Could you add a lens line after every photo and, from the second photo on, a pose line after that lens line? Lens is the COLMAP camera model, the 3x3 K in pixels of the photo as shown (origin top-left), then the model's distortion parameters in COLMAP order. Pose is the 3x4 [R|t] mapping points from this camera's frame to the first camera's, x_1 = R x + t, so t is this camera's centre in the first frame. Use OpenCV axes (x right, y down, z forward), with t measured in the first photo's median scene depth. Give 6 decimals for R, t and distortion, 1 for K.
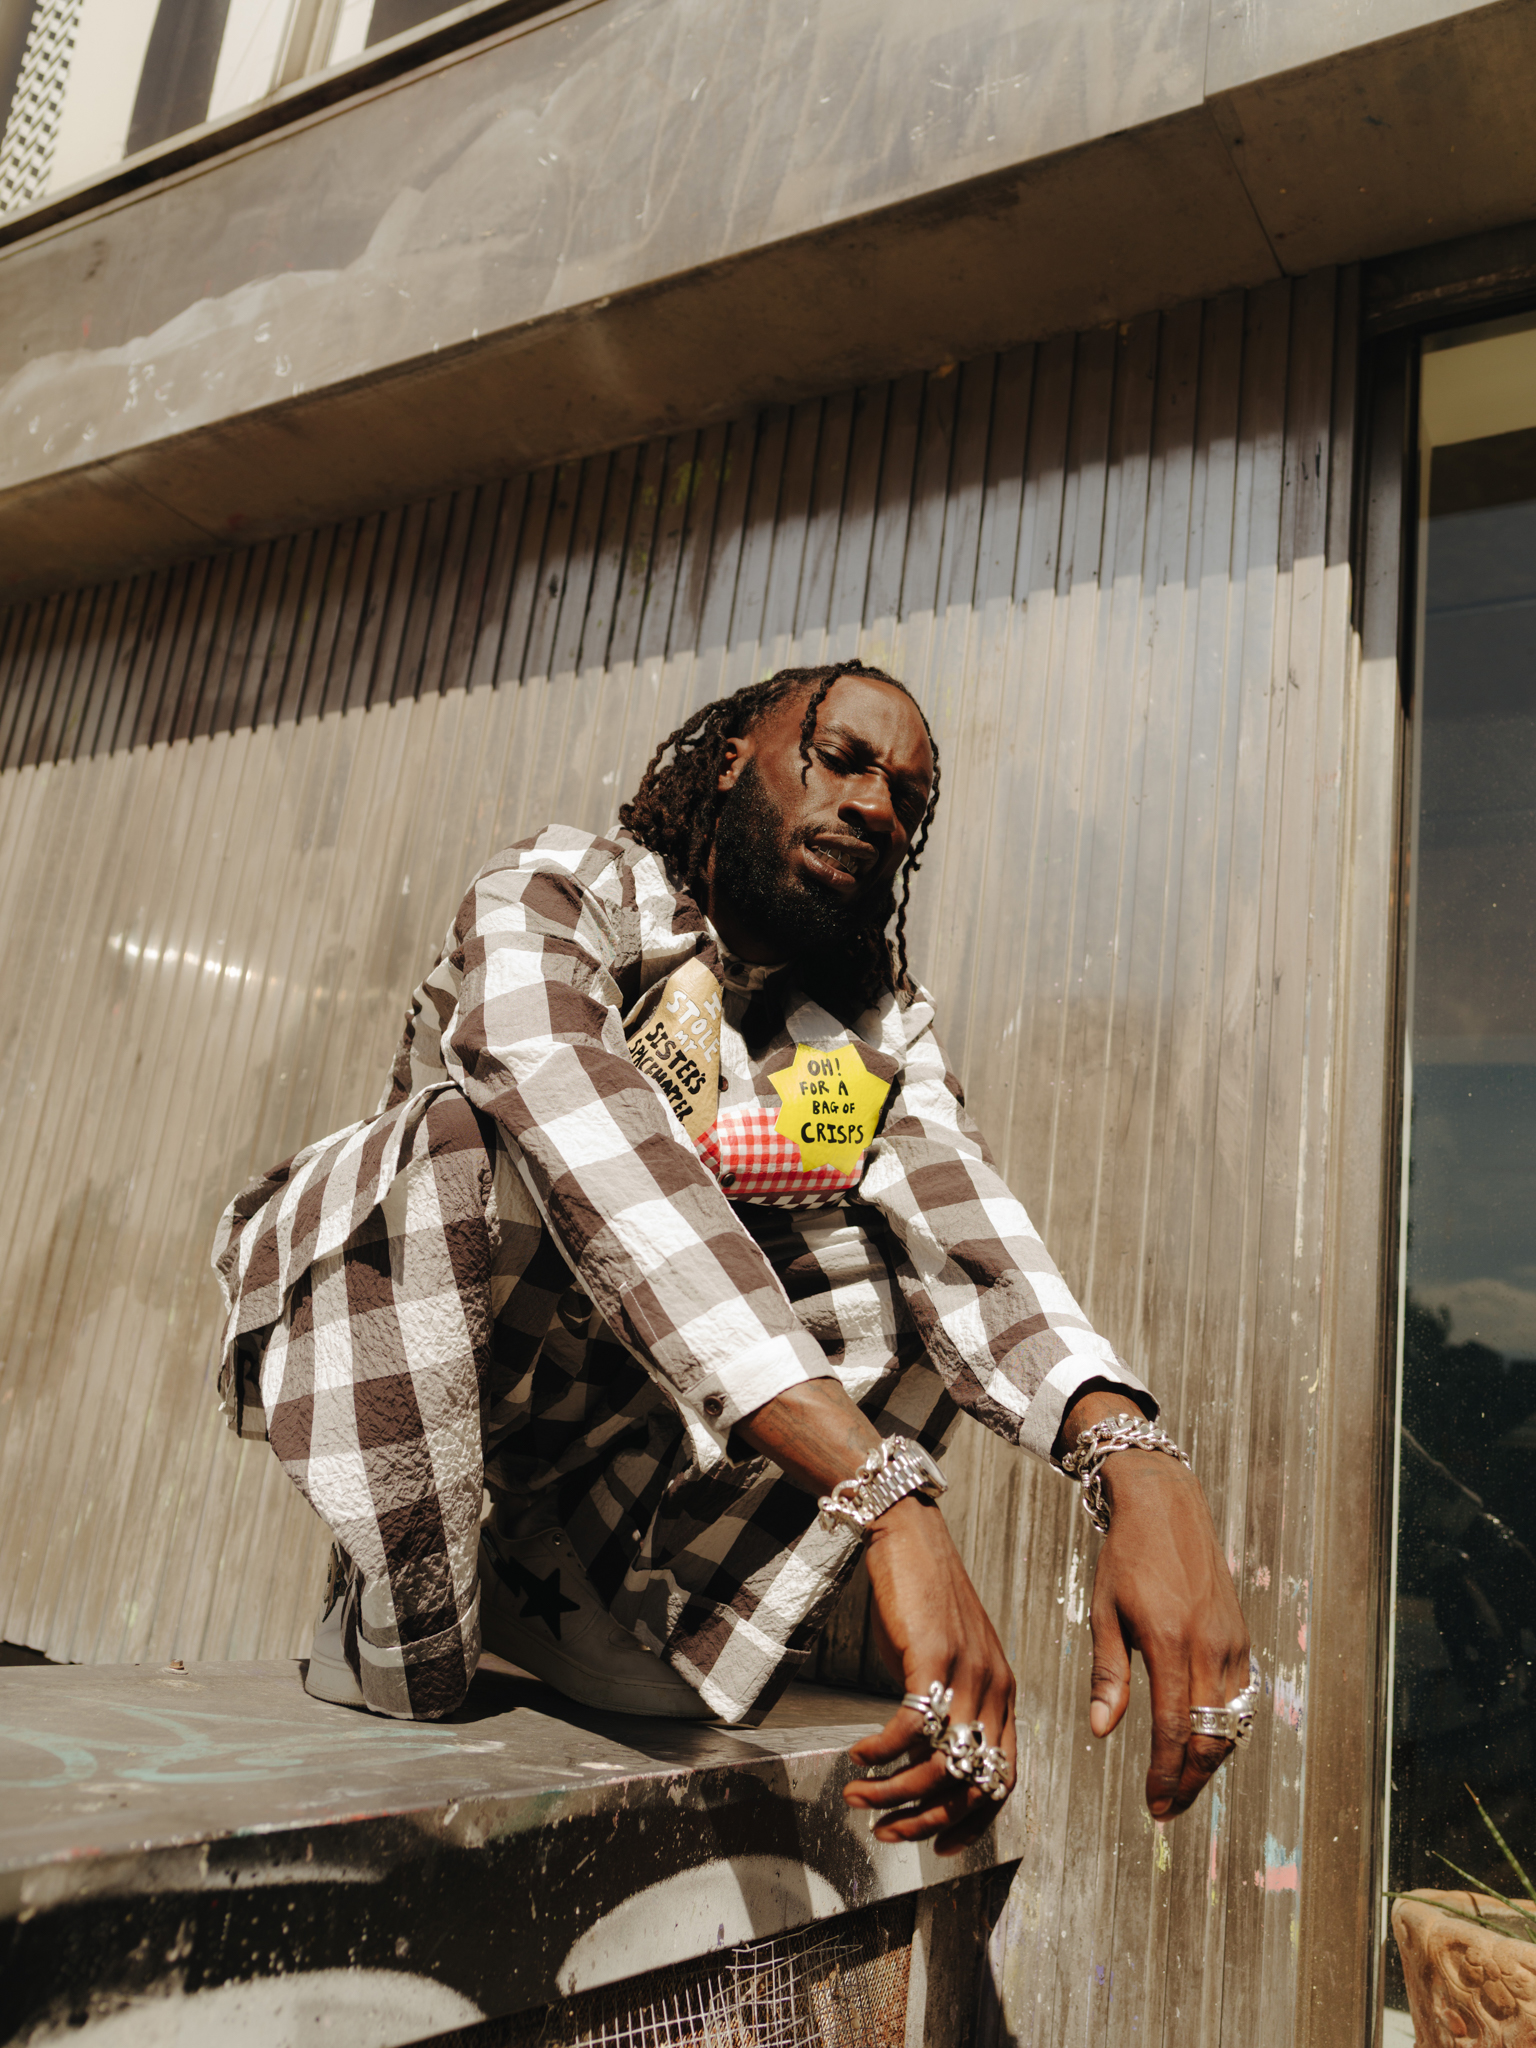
lens RADIAL K [[1609.0, 0, 768.6], [0, 1609.0, 1030.8], [0, 0, 1]] dist [-0.023317, 0.009050]
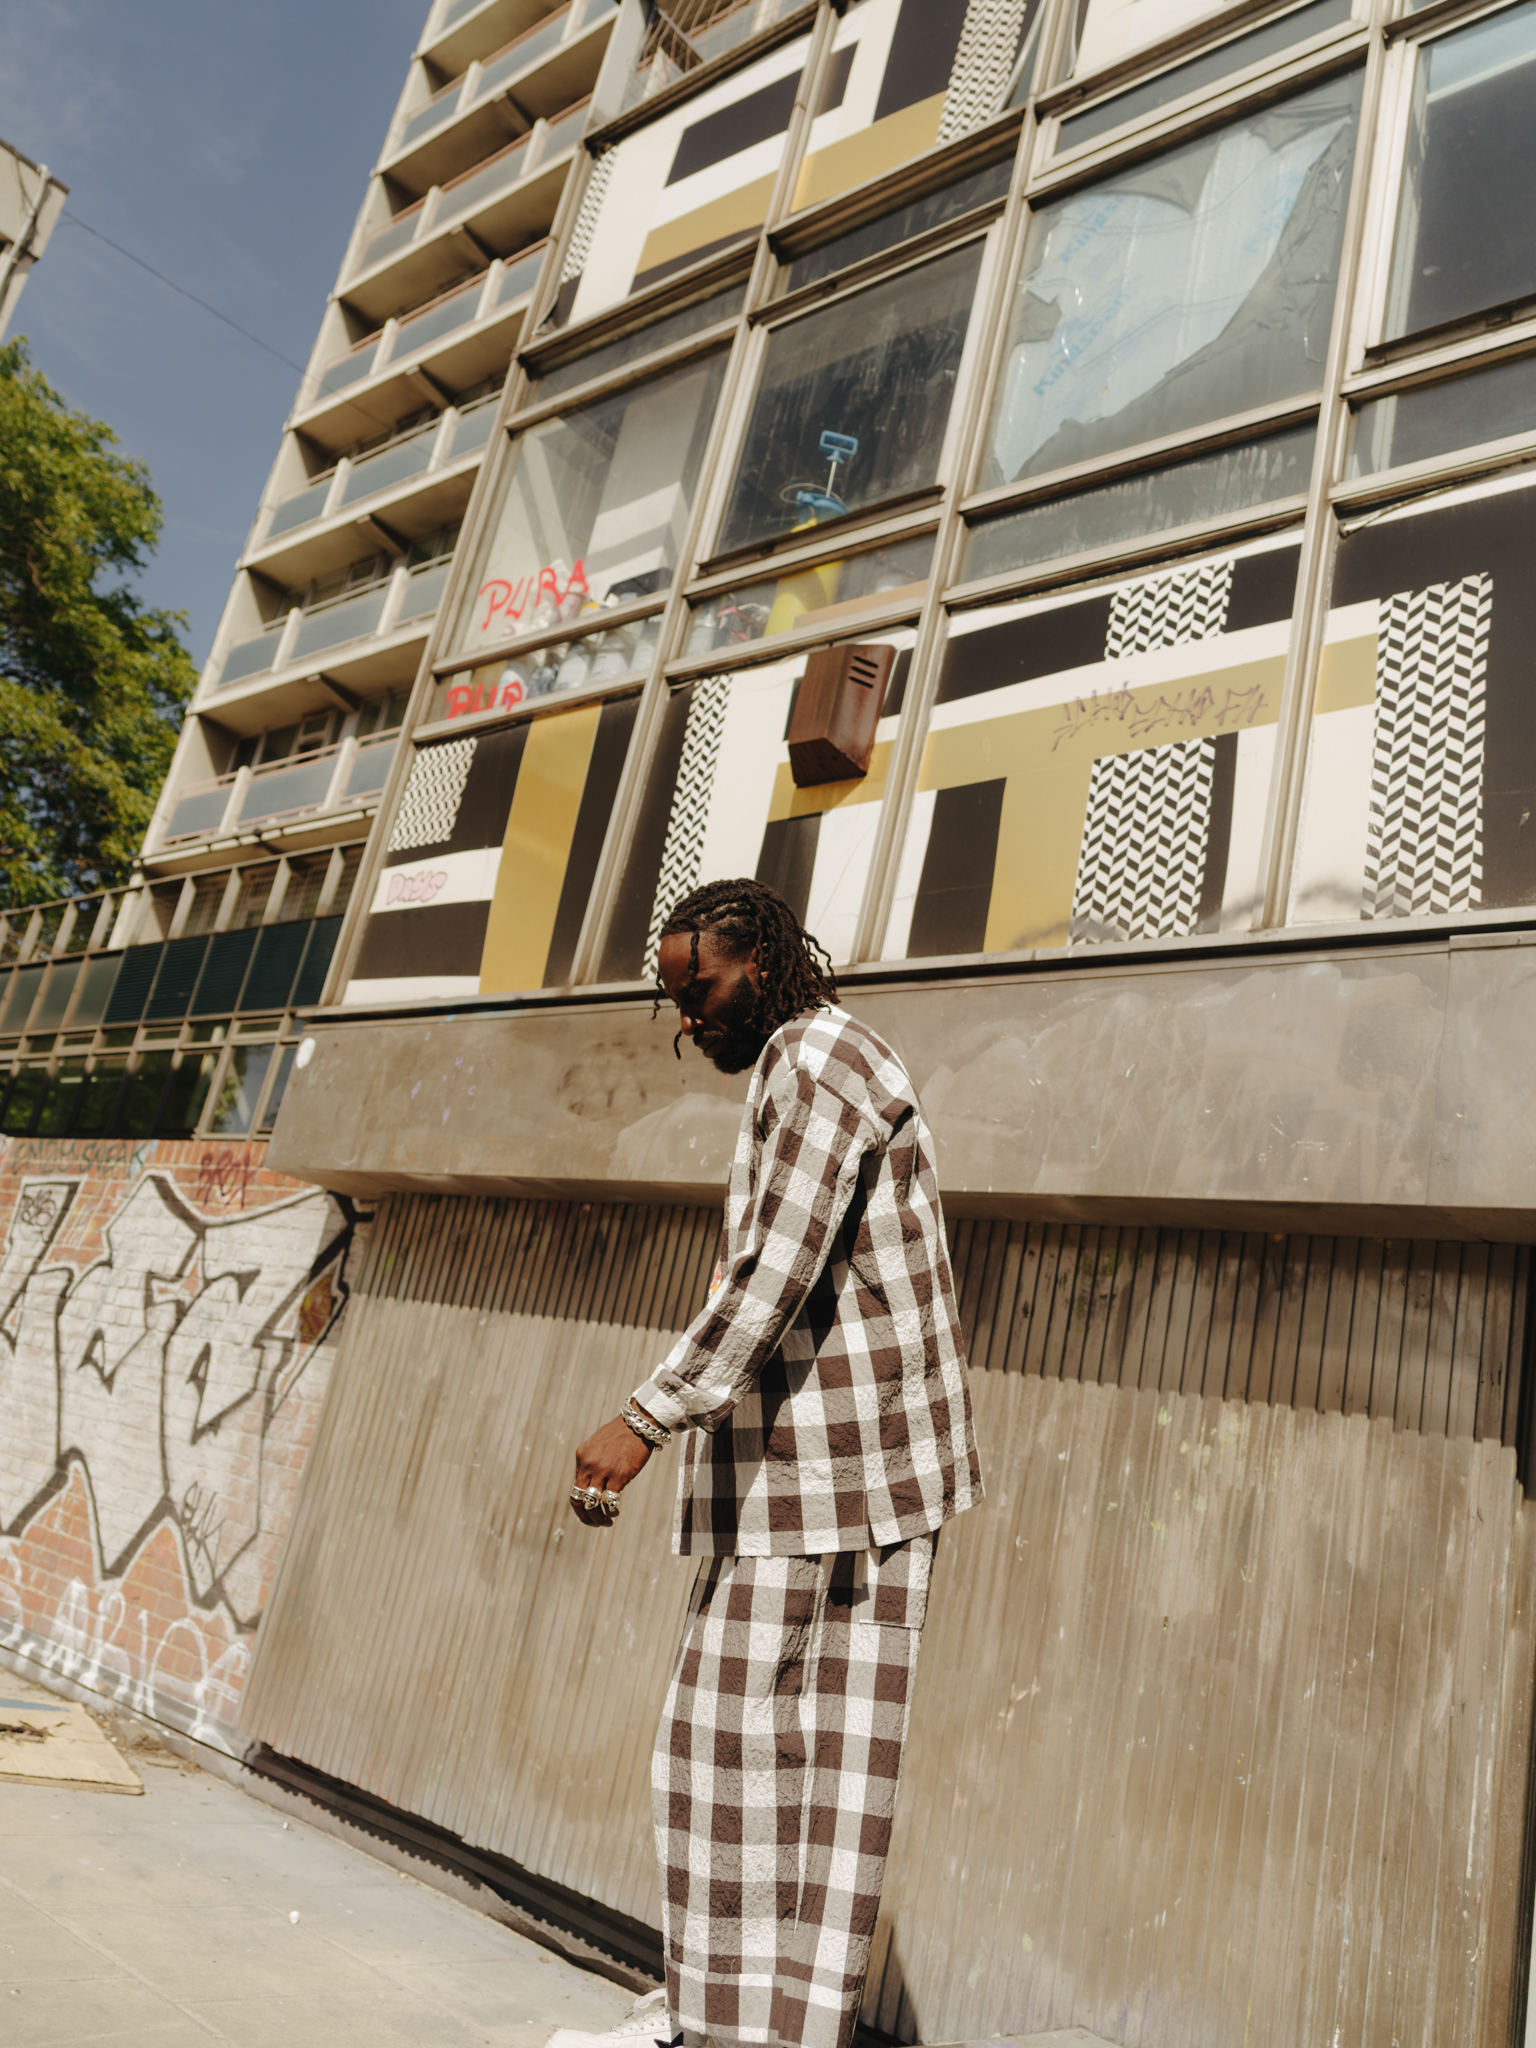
lens RADIAL K [[1609.0, 0, 770.3], [0, 1609.0, 1016.8], [0, 0, 1]] dist [-0.023317, 0.009050]
pose [[0.979247, 0.021705, -0.201507, -0.084916], [-0.038202, 0.996194, -0.078343, -0.557916], [0.199040, 0.084415, 0.976349, -0.845919]]
